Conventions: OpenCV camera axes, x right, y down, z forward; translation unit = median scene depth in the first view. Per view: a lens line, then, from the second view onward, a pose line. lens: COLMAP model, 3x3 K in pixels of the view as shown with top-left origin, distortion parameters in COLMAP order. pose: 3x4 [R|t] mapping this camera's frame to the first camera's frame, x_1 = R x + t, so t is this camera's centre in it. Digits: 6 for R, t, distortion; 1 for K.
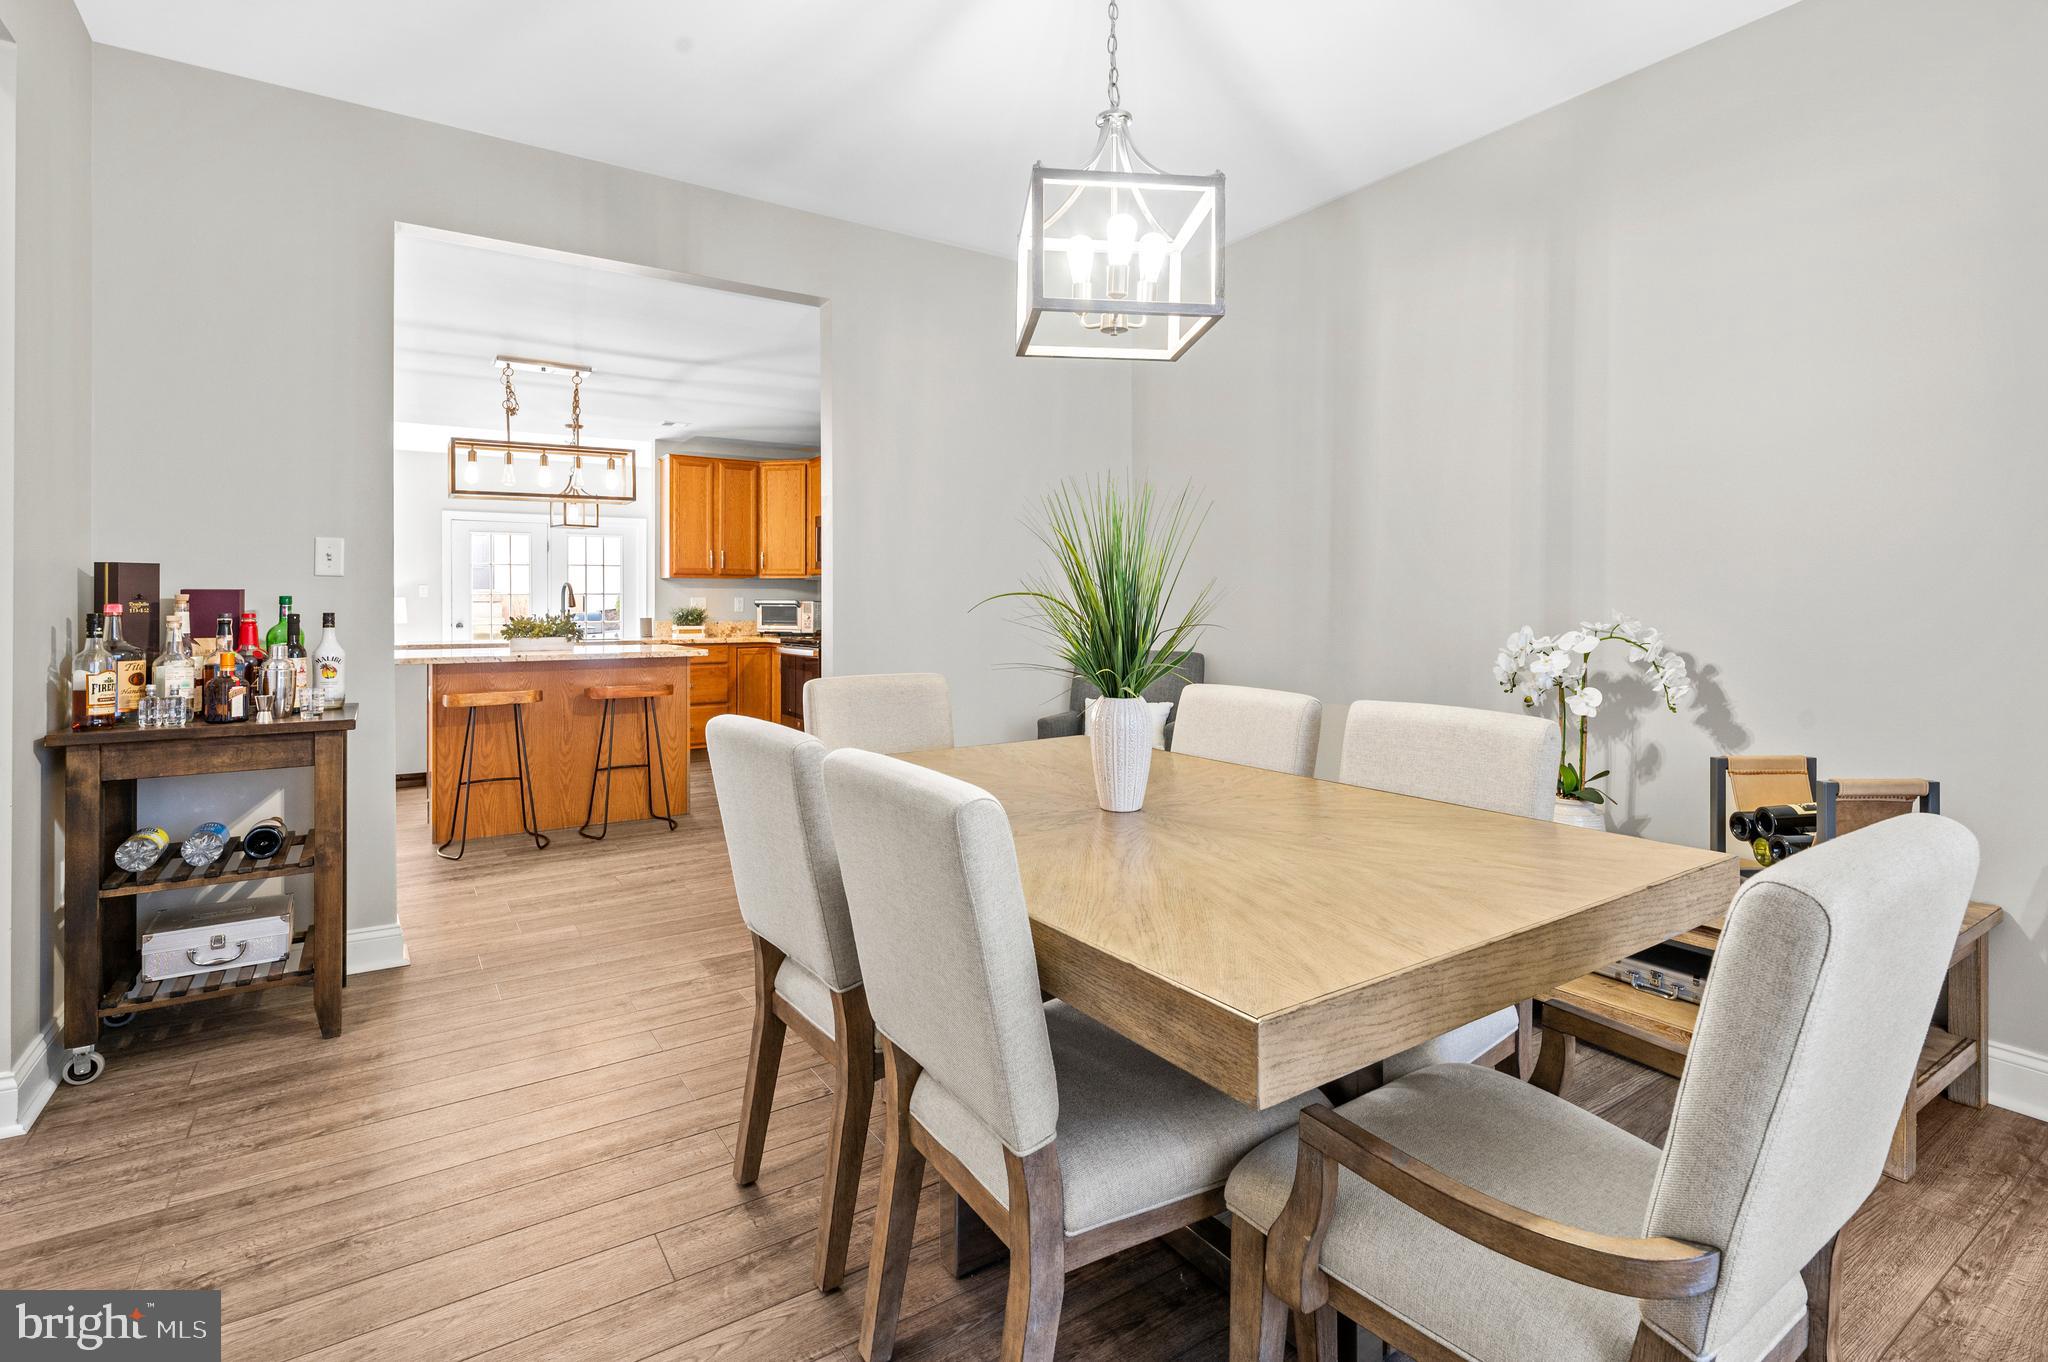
lens RADIAL K [[954.1, 0, 1028.9], [0, 954.1, 600.5], [0, 0, 1]] dist [-0.004616, 0.001814]
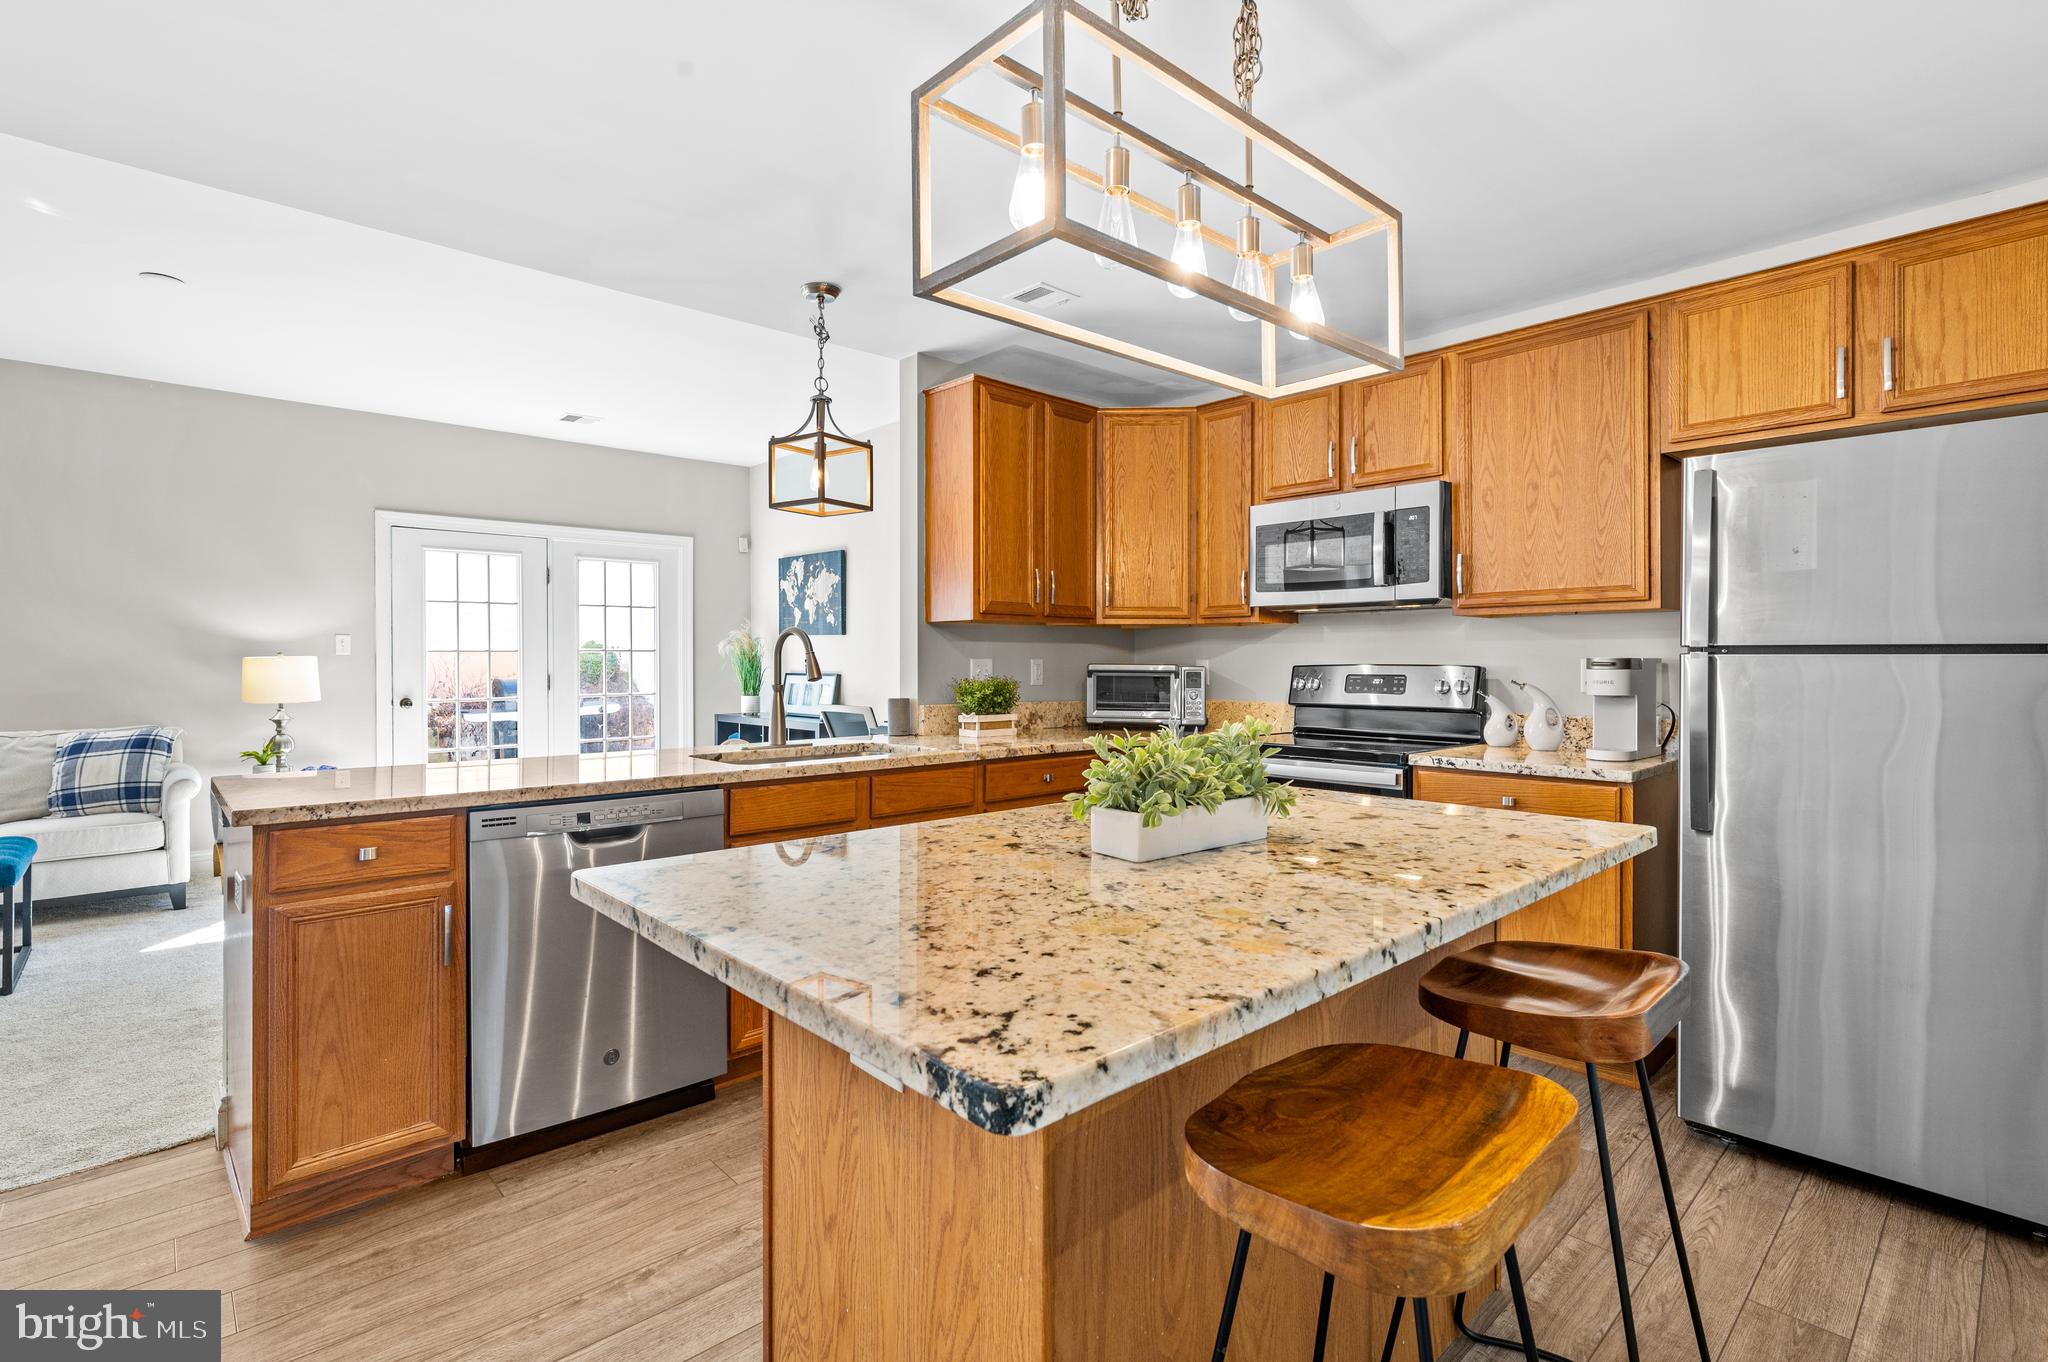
lens RADIAL K [[954.1, 0, 1031.0], [0, 954.1, 659.2], [0, 0, 1]] dist [-0.004616, 0.001814]
pose [[0.989324, 0.002463, 0.145715, -1.068027], [-0.002547, 0.999997, 0.000386, -0.008503], [-0.145713, -0.000753, 0.989327, 1.263643]]
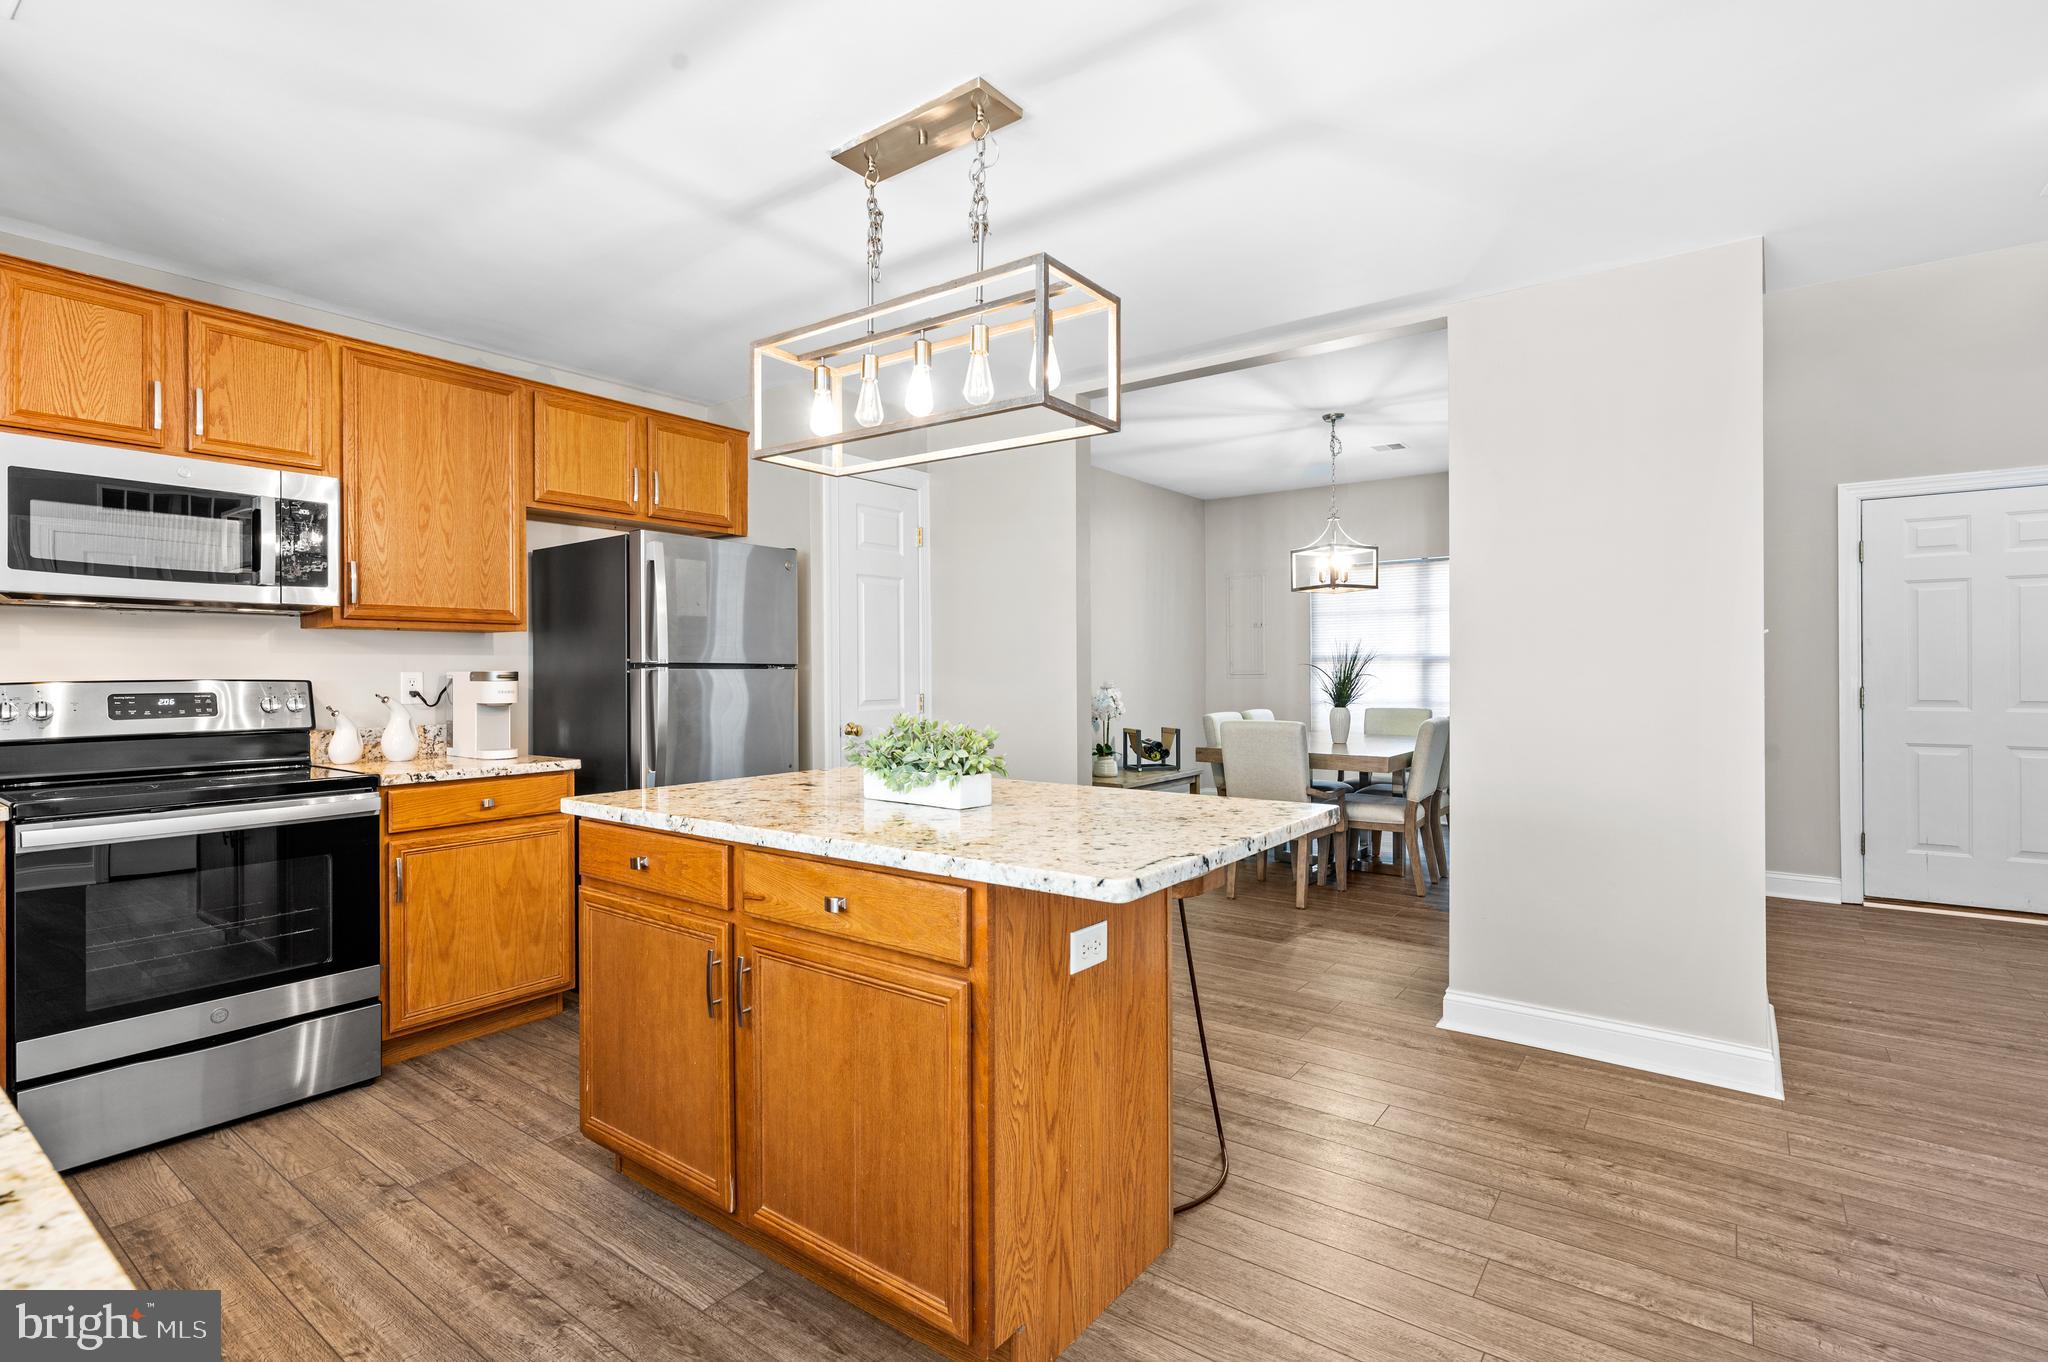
lens RADIAL K [[954.1, 0, 1001.9], [0, 954.1, 674.1], [0, 0, 1]] dist [-0.004616, 0.001814]
pose [[-0.310461, 0.000469, 0.950586, -1.650651], [0.002922, 0.999996, 0.000461, -0.006102], [-0.950582, 0.002921, -0.310461, 1.961381]]
